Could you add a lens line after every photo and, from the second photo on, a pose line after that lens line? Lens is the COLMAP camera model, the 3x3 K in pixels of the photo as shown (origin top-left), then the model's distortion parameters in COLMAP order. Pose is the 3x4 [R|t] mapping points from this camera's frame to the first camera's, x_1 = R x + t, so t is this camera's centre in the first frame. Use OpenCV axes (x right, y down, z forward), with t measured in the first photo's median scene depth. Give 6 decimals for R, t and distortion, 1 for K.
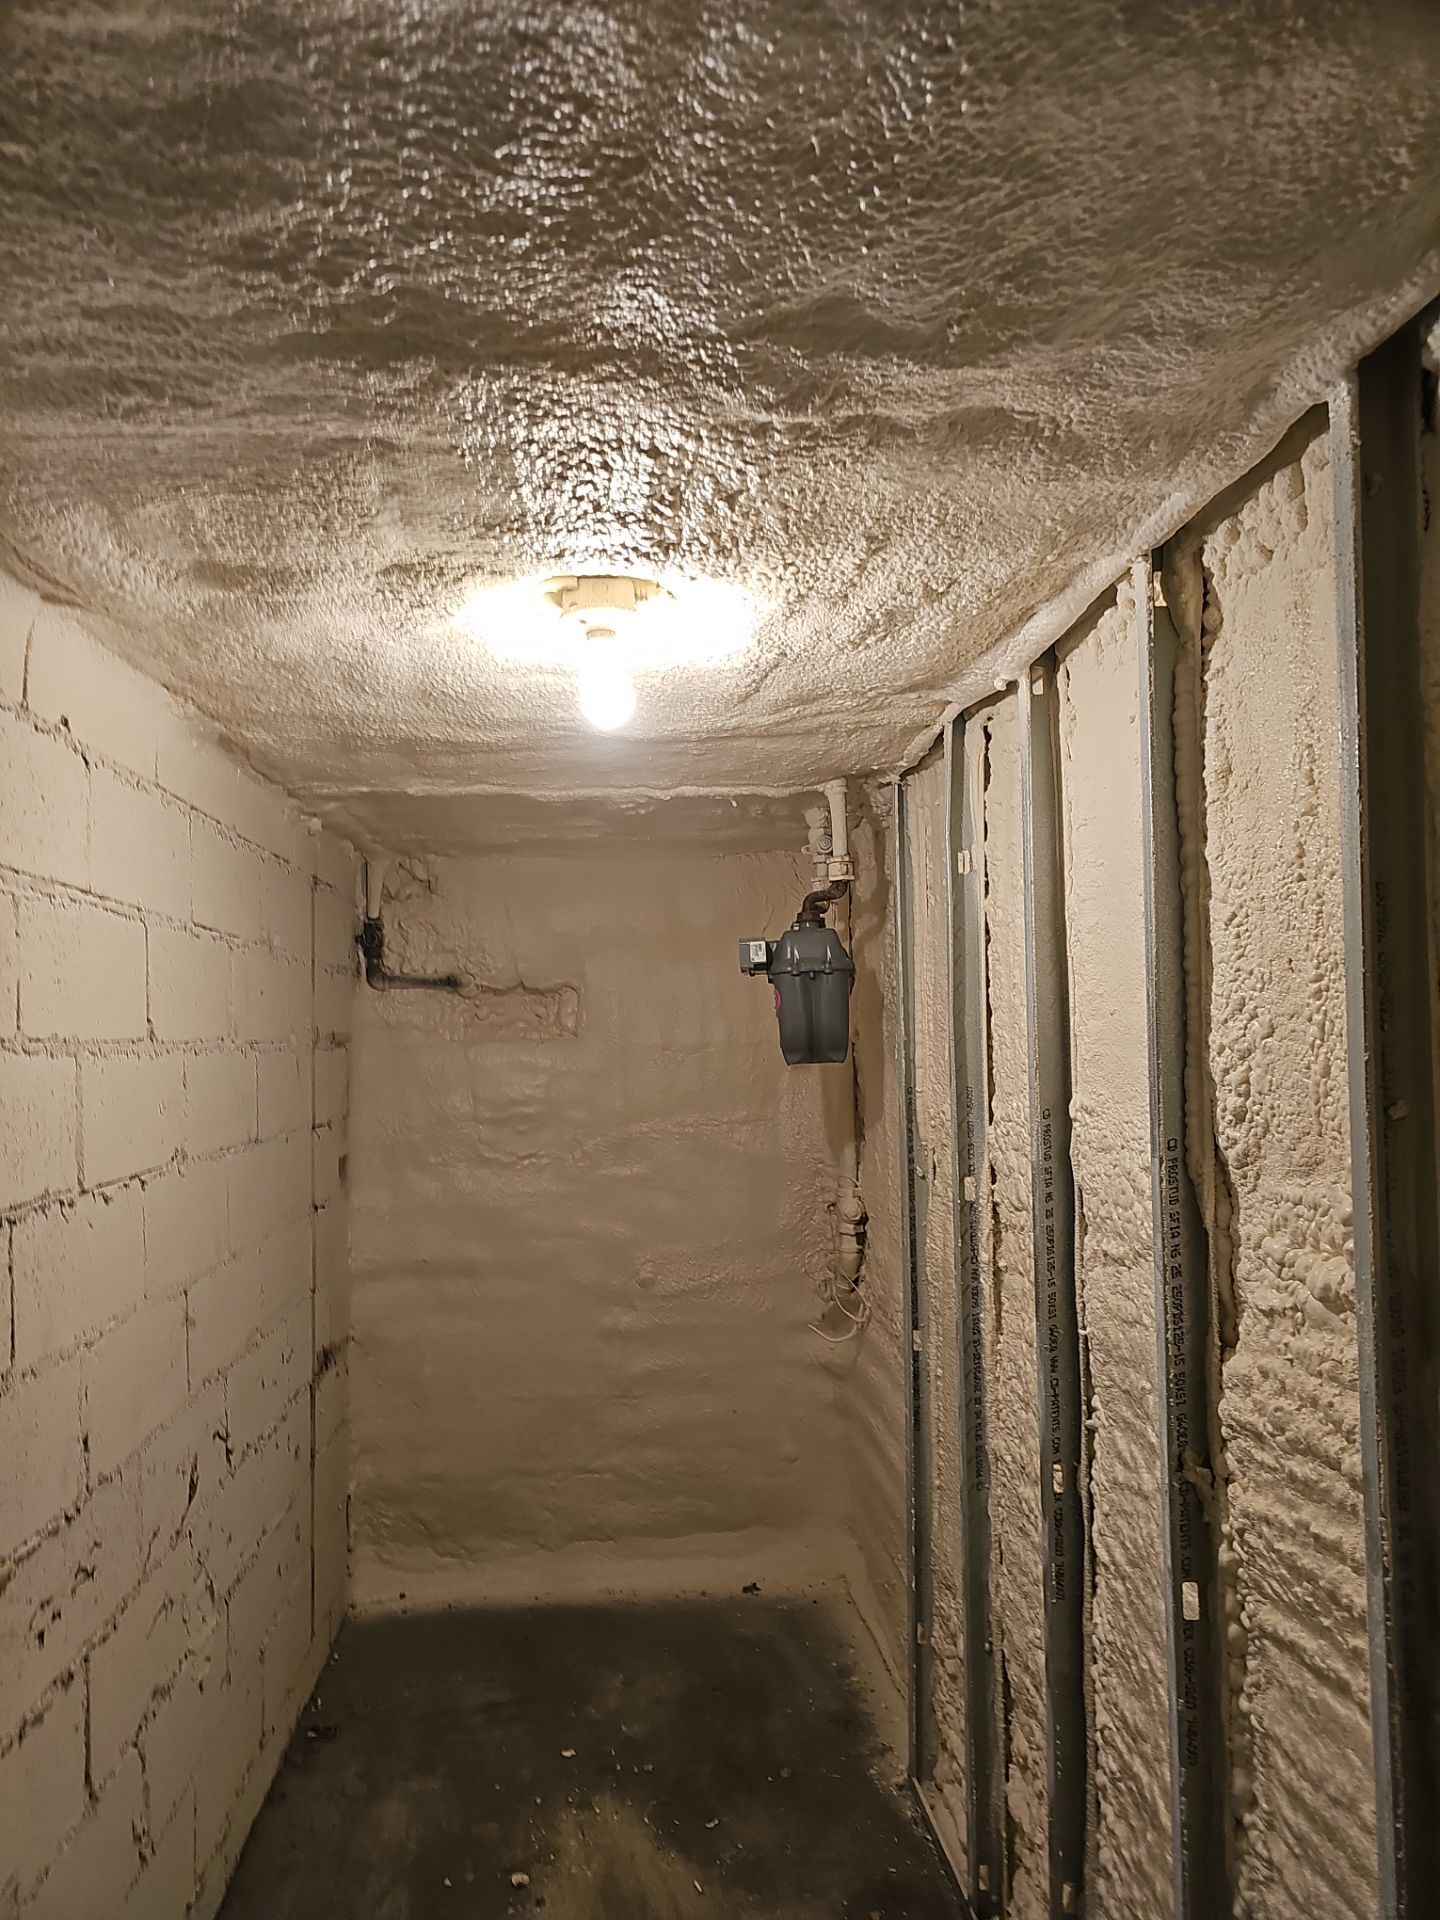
lens RADIAL K [[1250.5, 0, 721.0], [0, 1250.5, 956.5], [0, 0, 1]] dist [0.049461, -0.041217]
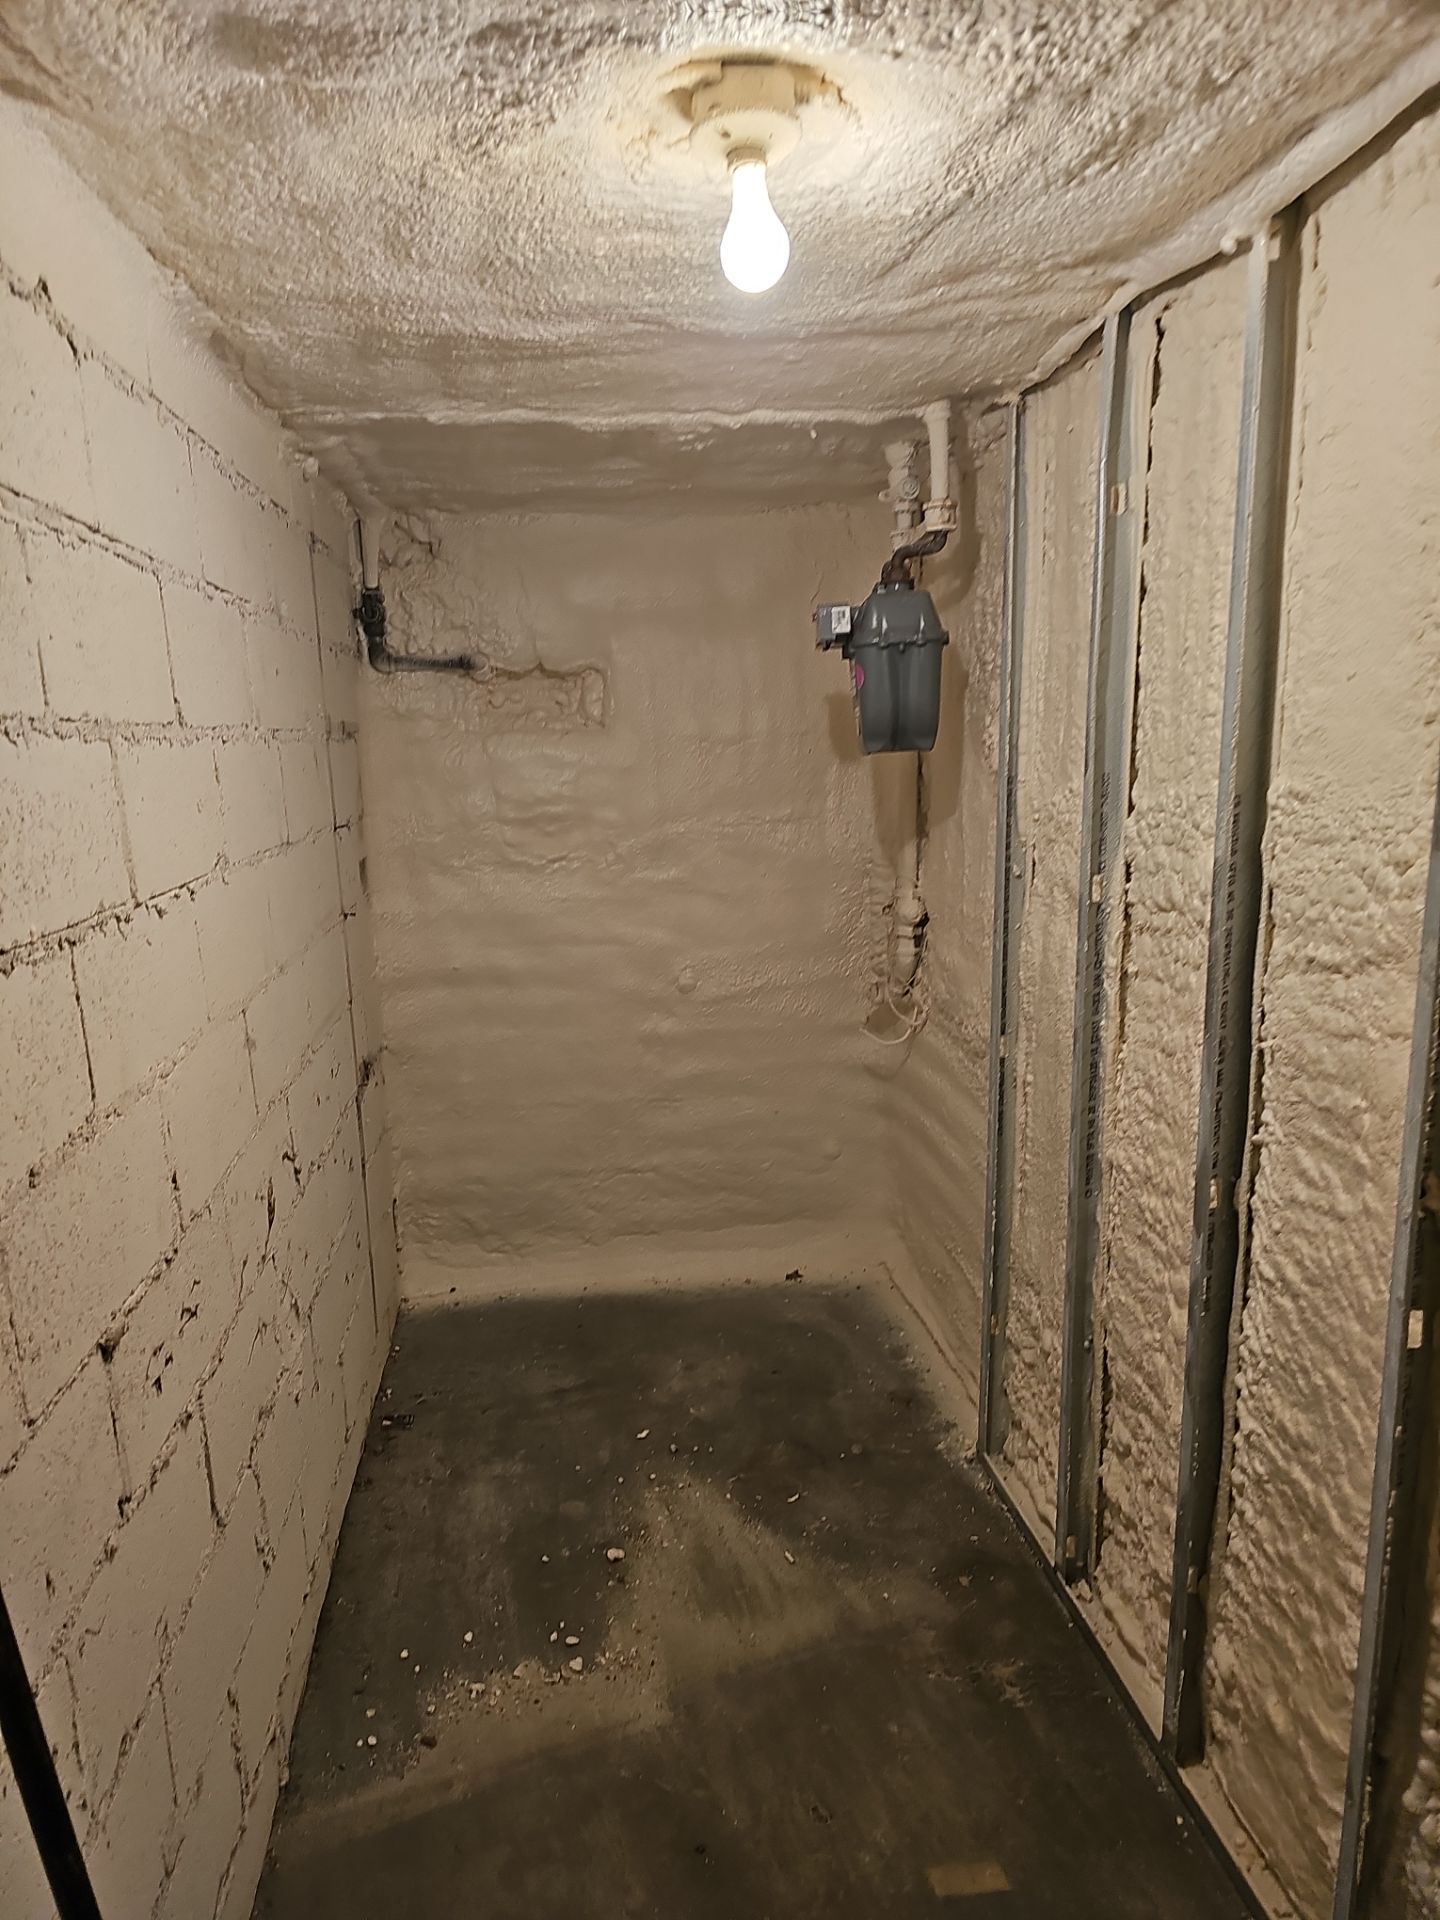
lens RADIAL K [[1299.2, 0, 719.8], [0, 1299.2, 965.3], [0, 0, 1]] dist [0.044992, -0.041233]
pose [[0.999849, -0.013018, 0.011538, -0.088497], [0.009859, 0.970557, 0.240670, 0.013257], [-0.014332, -0.240520, 0.970538, 0.096063]]
